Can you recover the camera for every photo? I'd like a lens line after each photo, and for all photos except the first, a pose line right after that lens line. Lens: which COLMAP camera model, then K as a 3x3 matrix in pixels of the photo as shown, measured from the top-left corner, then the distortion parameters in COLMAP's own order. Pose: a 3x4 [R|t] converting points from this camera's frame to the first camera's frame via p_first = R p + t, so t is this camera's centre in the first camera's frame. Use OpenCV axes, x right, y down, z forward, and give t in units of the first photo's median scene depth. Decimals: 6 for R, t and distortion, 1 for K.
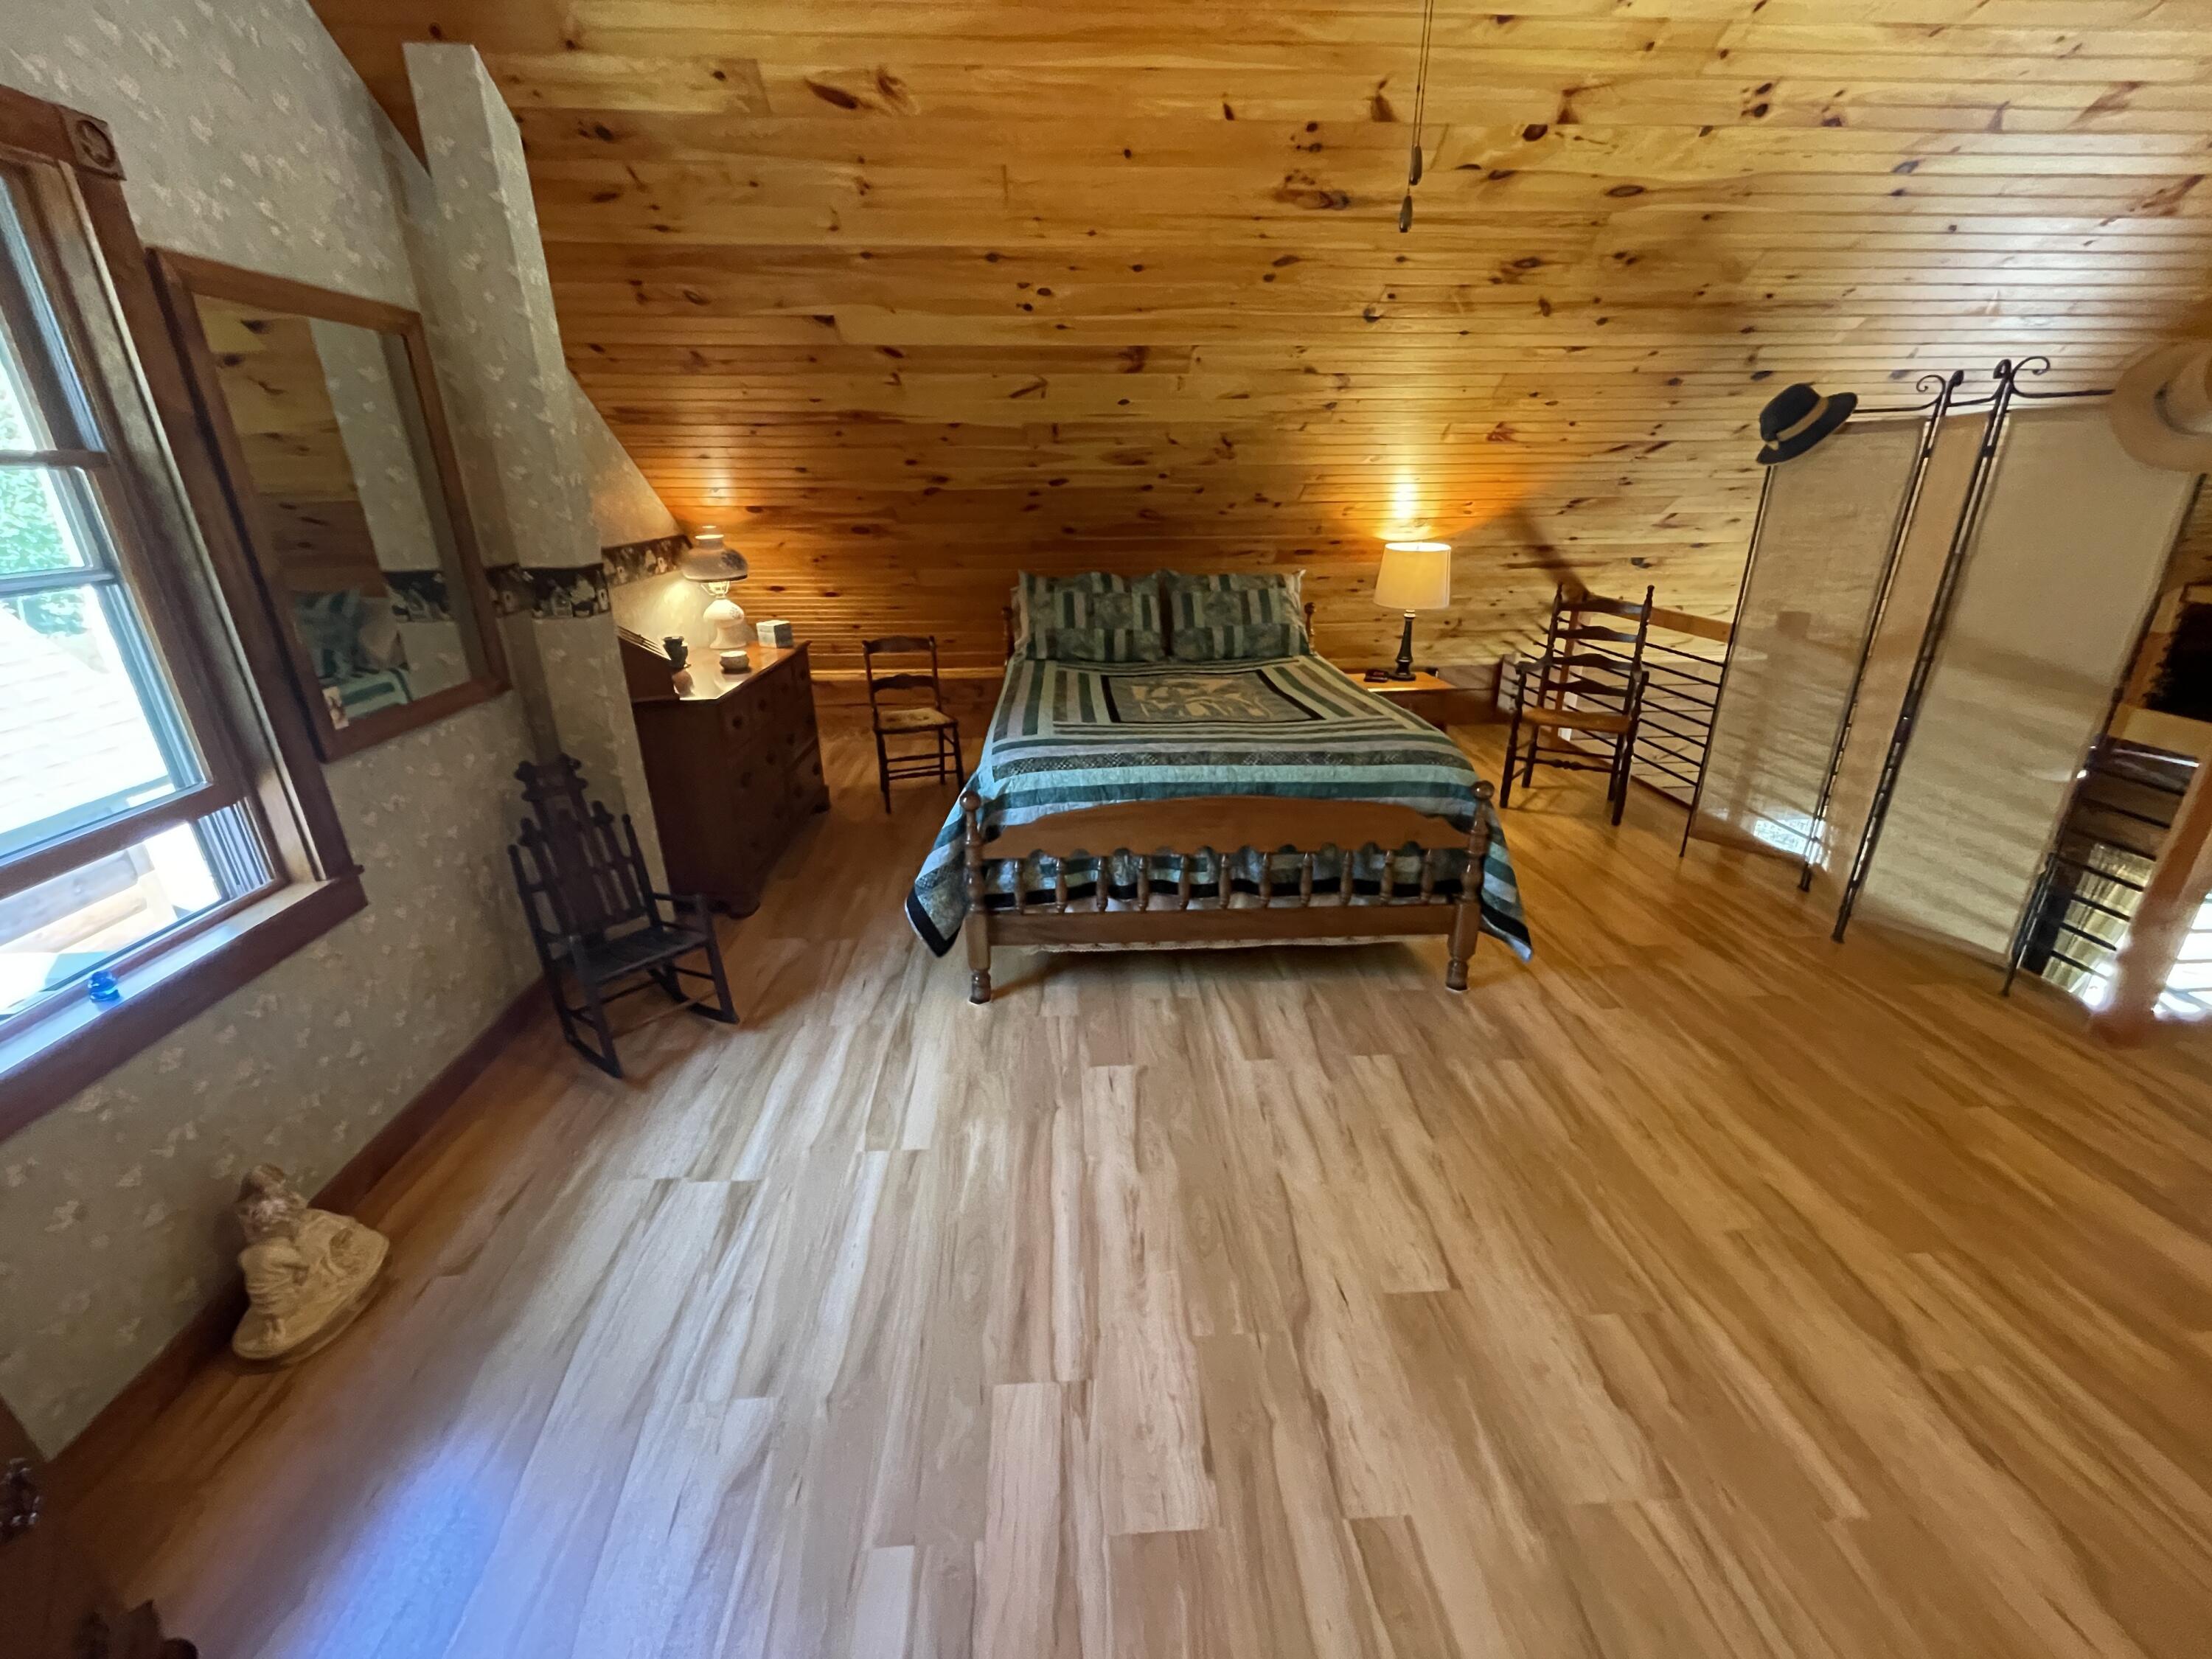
lens RADIAL K [[903.7, 0, 1098.7], [0, 903.7, 819.5], [0, 0, 1]] dist [-0.002768, 0.000194]
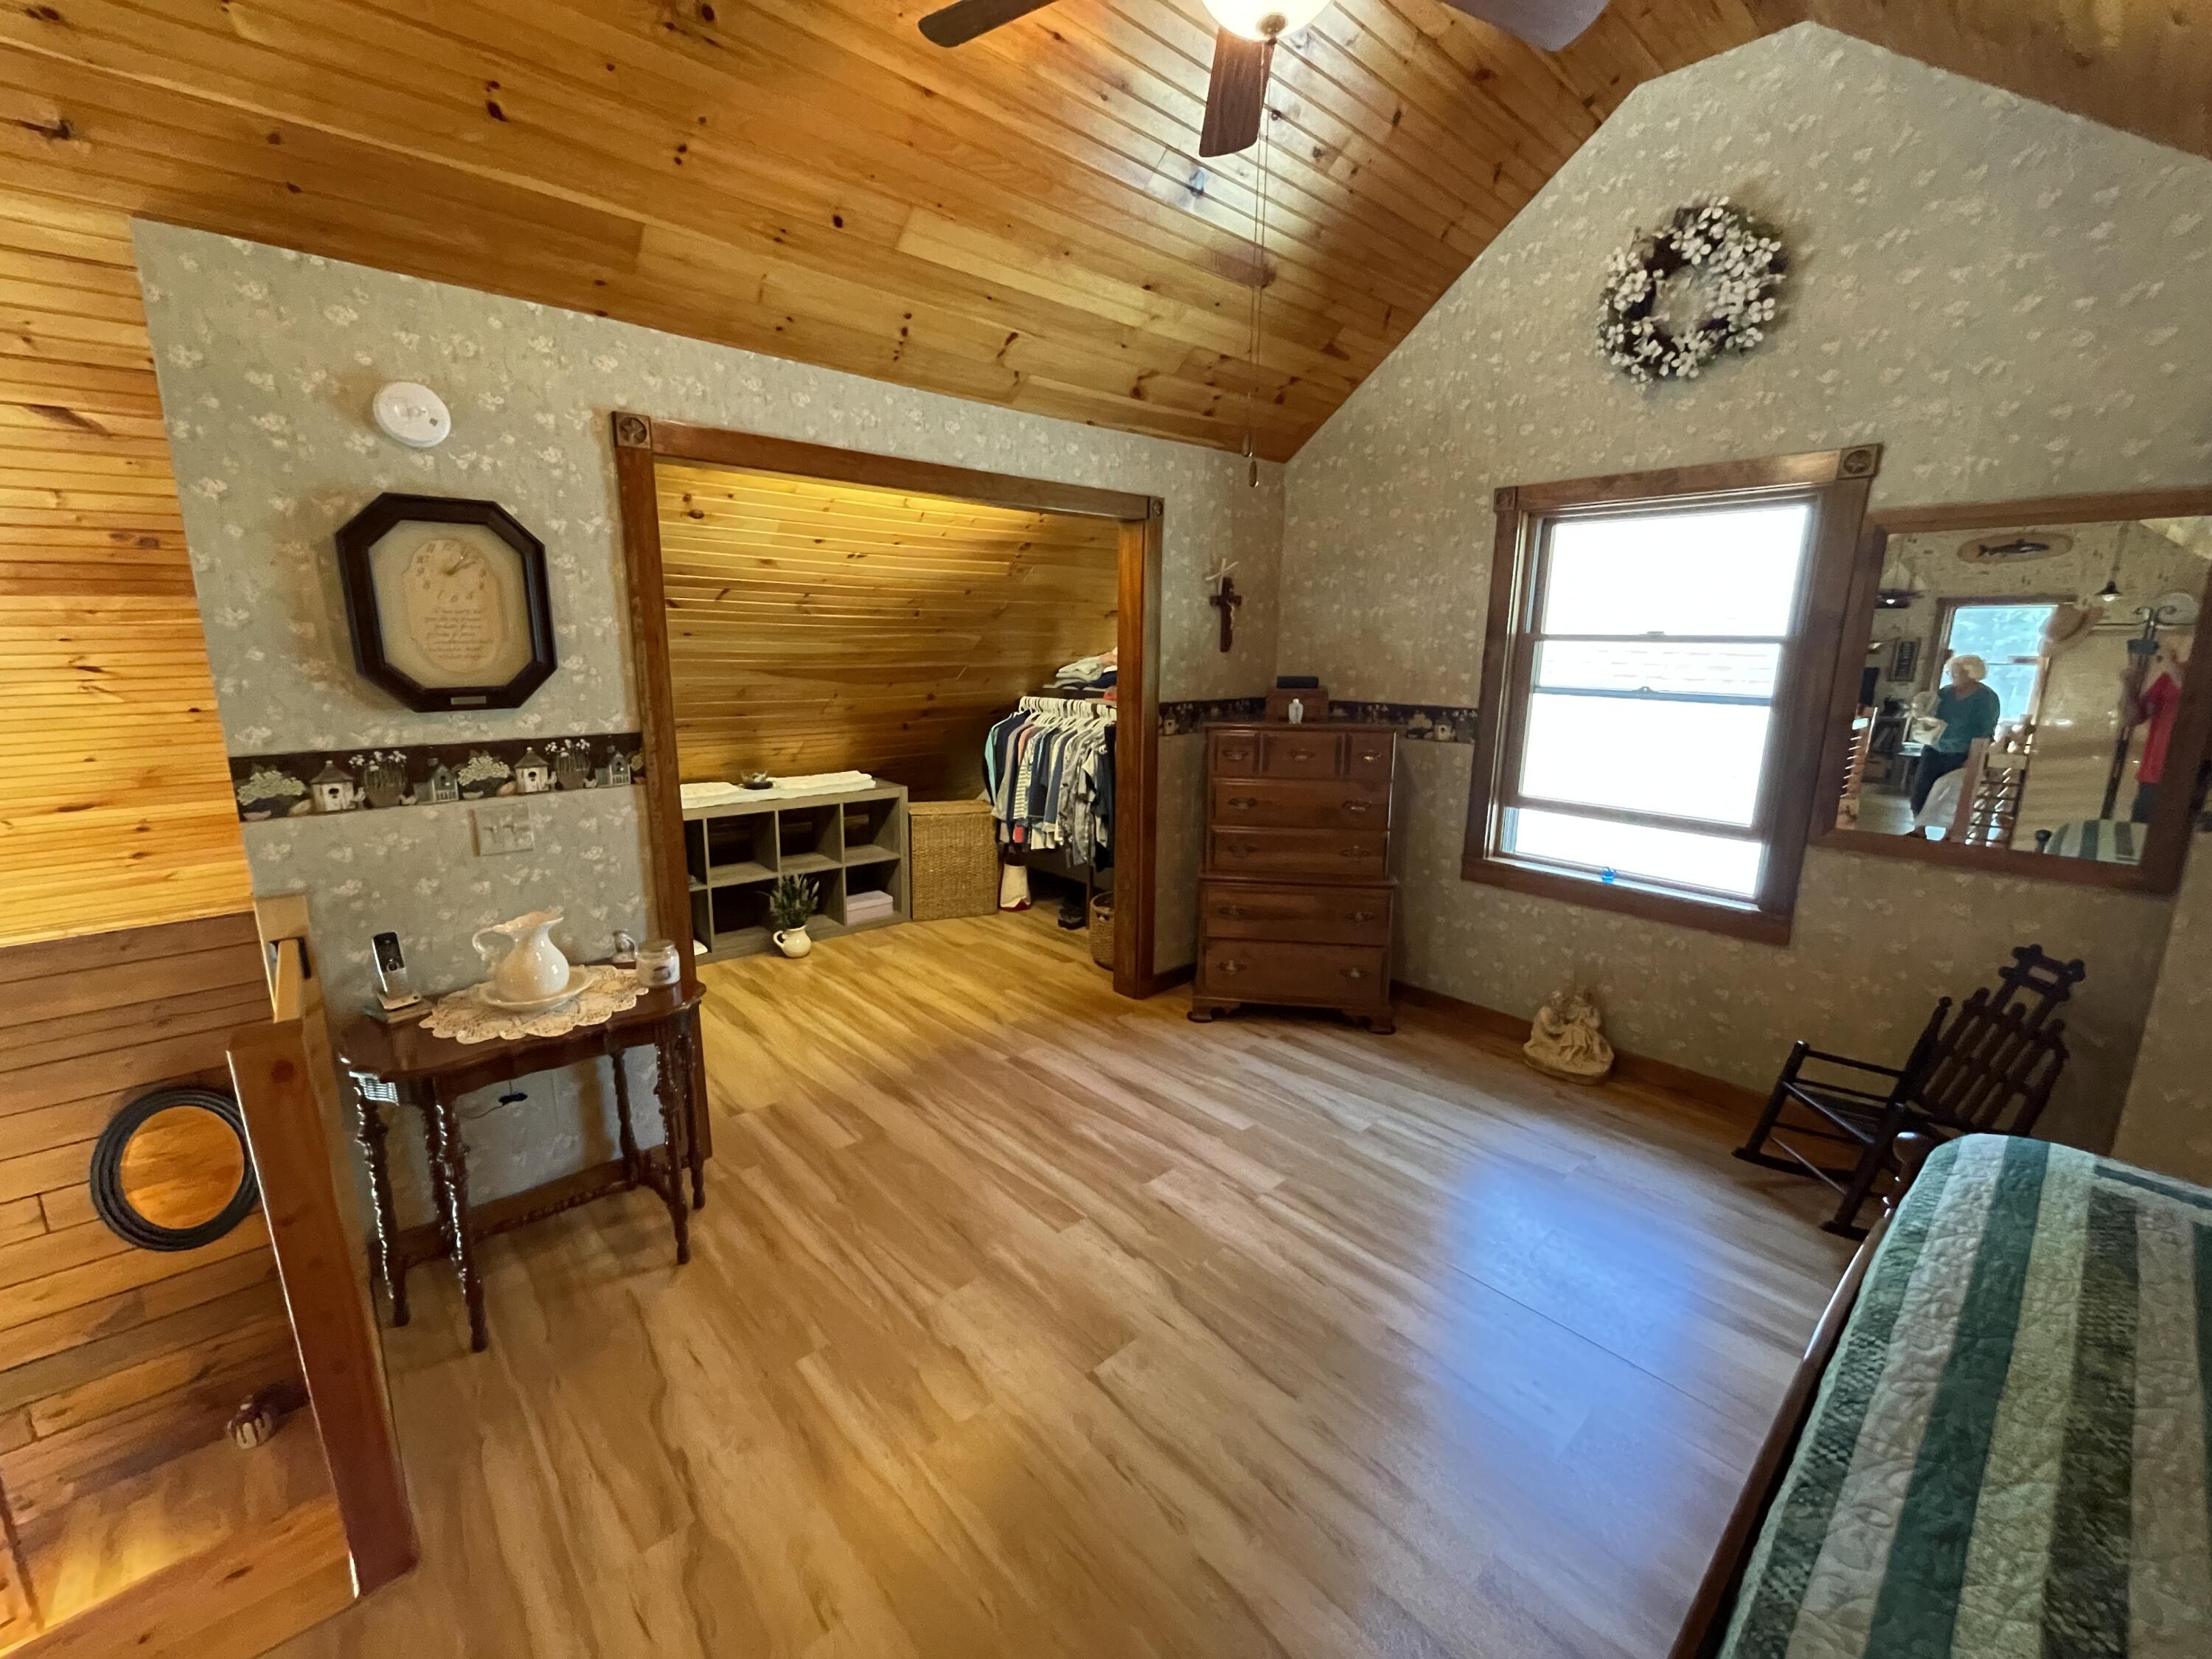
lens RADIAL K [[903.7, 0, 1098.7], [0, 903.7, 819.5], [0, 0, 1]] dist [-0.002768, 0.000194]
pose [[-0.776356, 0.131297, -0.616468, 1.060217], [-0.227219, 0.853998, 0.468038, -0.611418], [0.587914, 0.503437, -0.633173, 1.486244]]
